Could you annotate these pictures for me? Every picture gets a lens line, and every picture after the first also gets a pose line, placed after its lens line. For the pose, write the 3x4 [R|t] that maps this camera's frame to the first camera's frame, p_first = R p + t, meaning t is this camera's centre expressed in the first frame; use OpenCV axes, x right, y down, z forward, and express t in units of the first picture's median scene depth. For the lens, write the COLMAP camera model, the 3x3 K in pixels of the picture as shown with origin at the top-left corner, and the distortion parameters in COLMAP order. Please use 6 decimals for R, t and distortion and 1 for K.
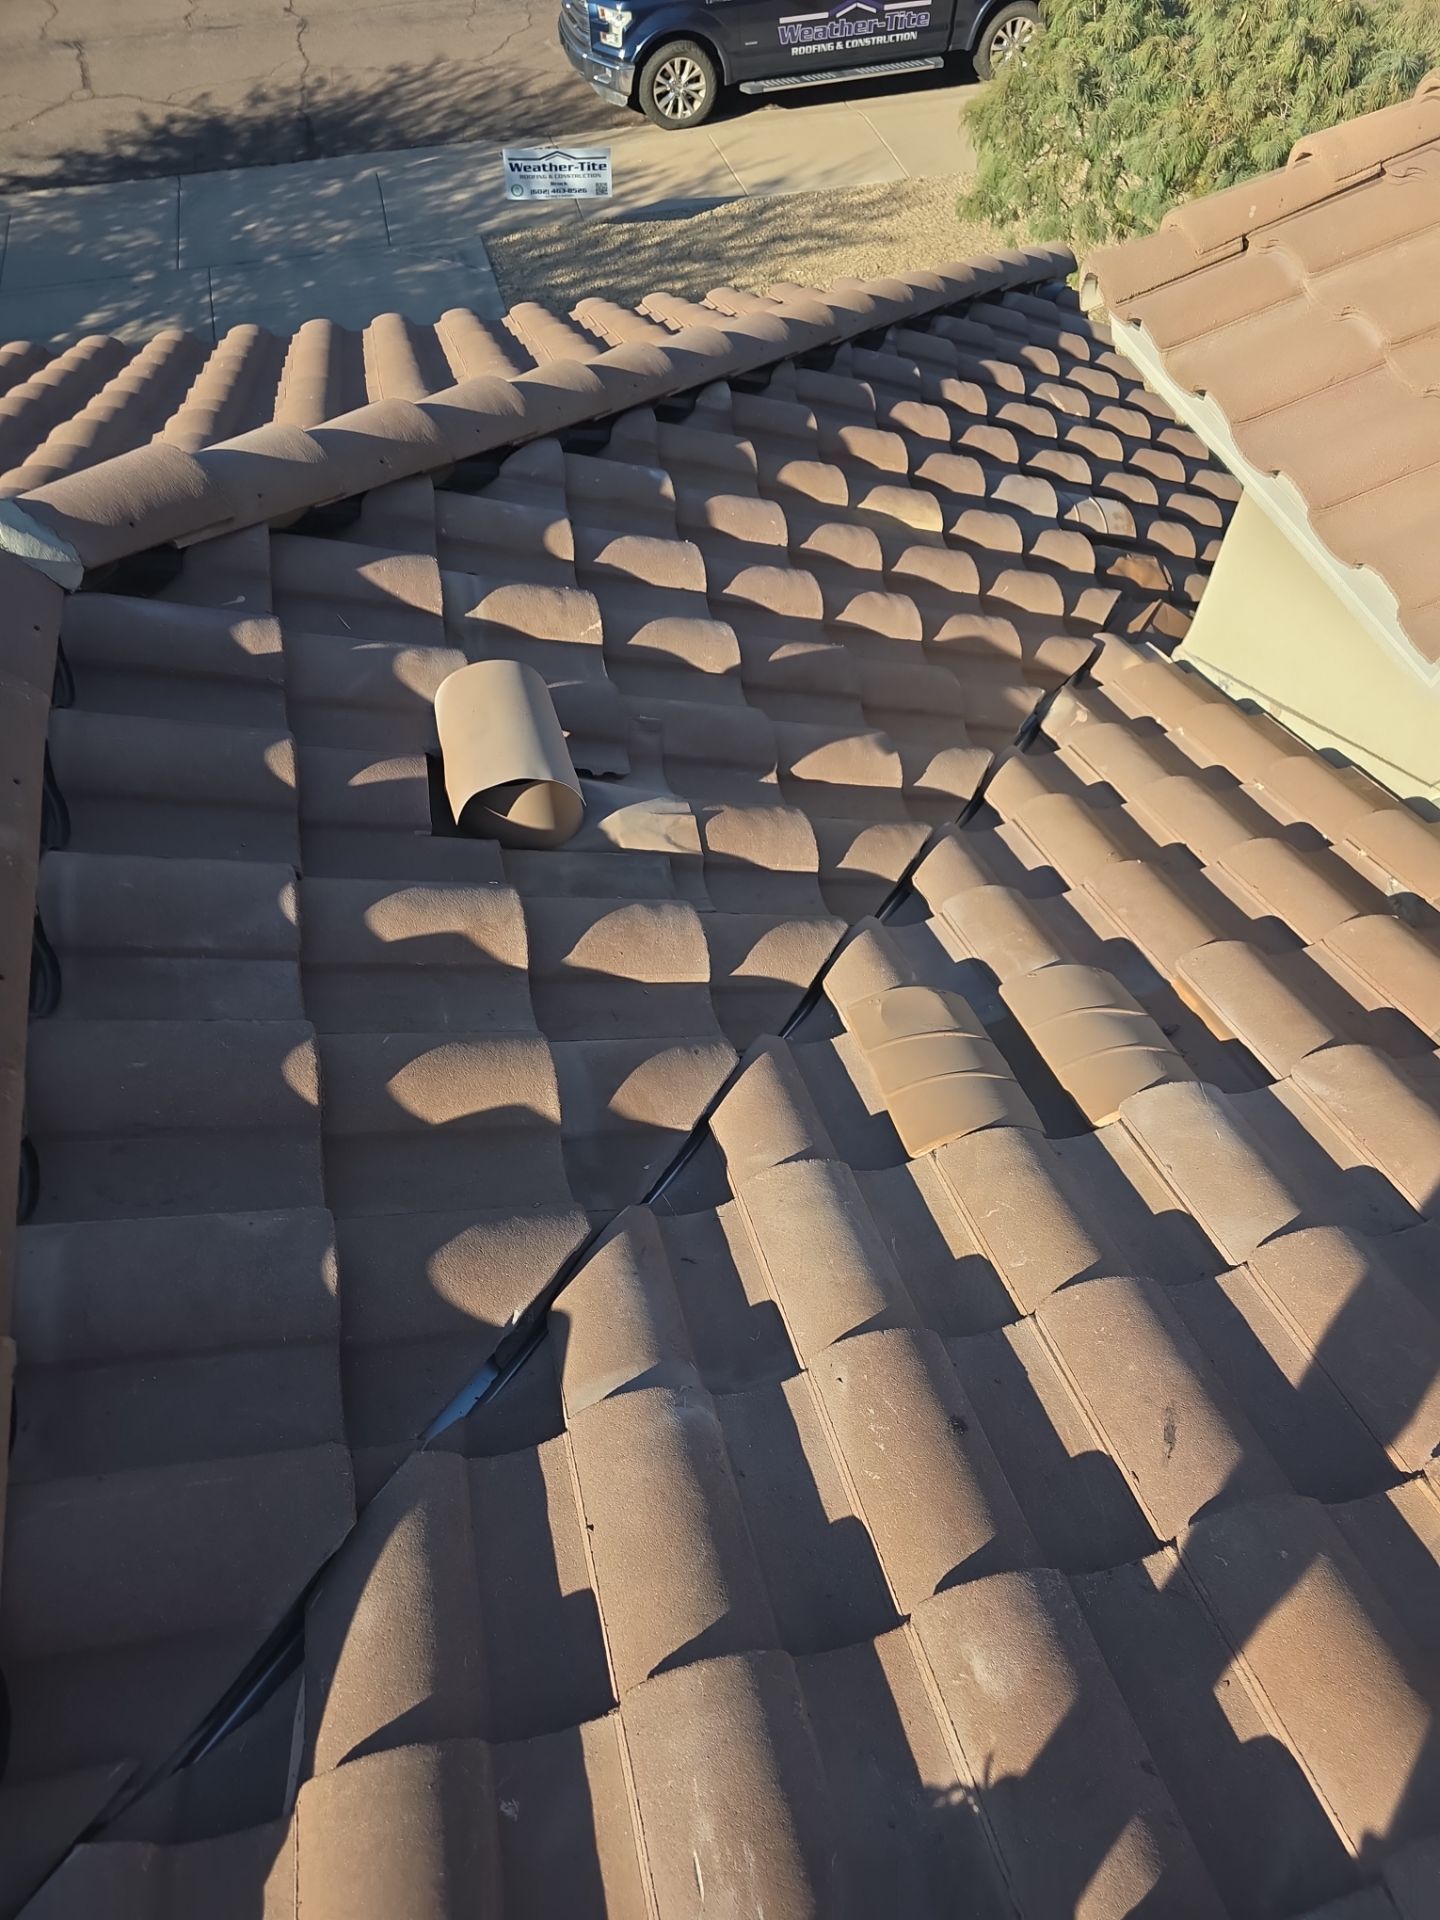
lens RADIAL K [[1271.4, 0, 727.1], [0, 1271.4, 969.1], [0, 0, 1]] dist [0.045014, -0.043475]
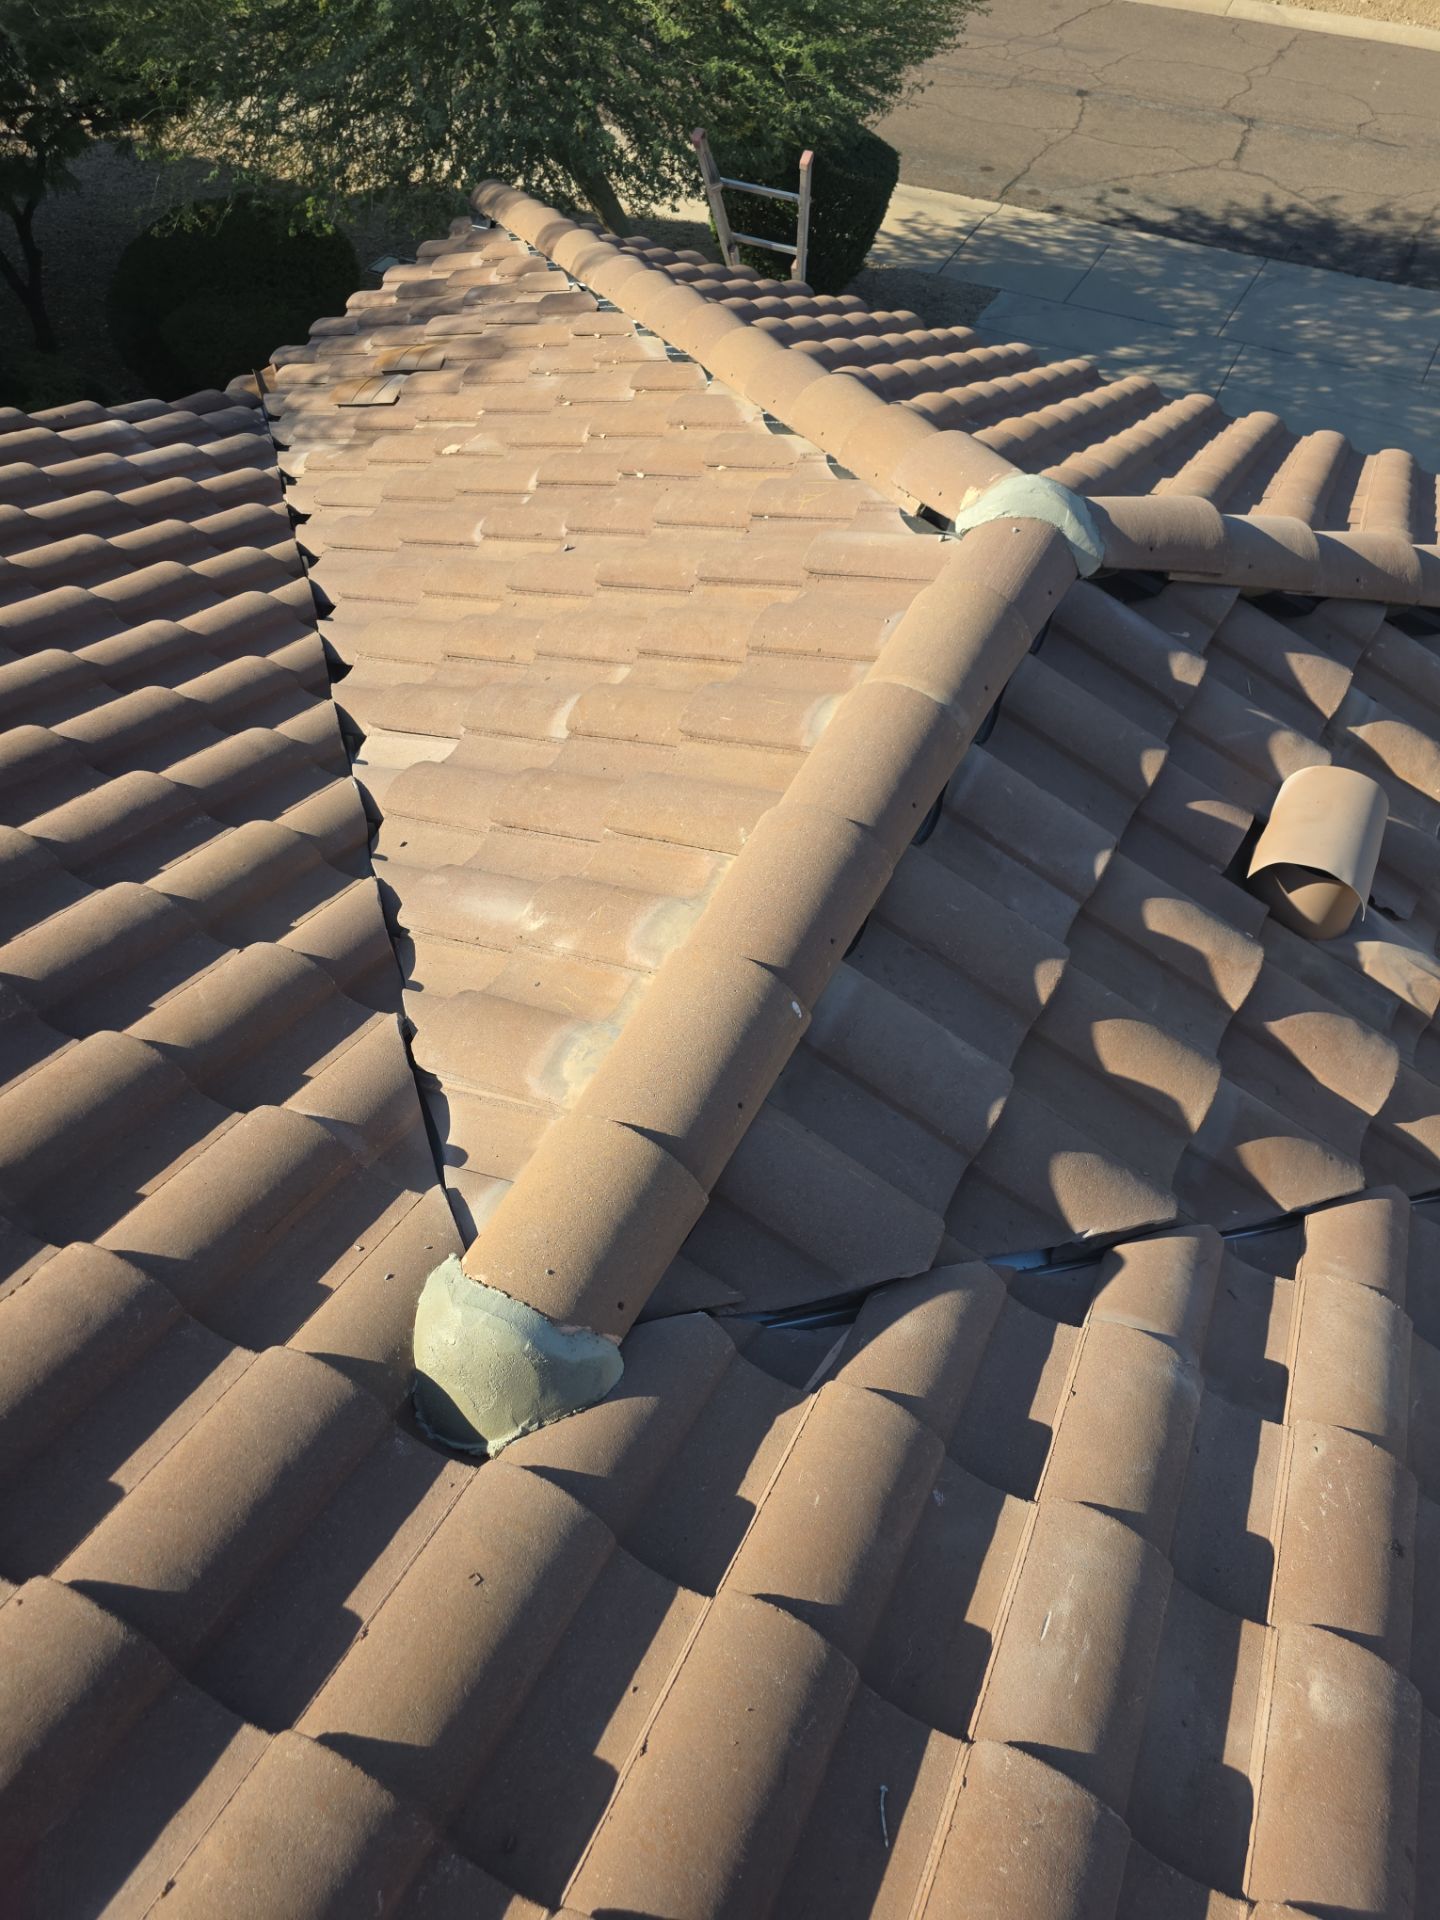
lens RADIAL K [[1271.4, 0, 727.1], [0, 1271.4, 969.1], [0, 0, 1]] dist [0.045014, -0.043475]
pose [[0.744173, 0.523949, -0.414348, -0.037510], [-0.539688, 0.837119, 0.089265, 0.106195], [0.393629, 0.157190, 0.905730, -0.225442]]
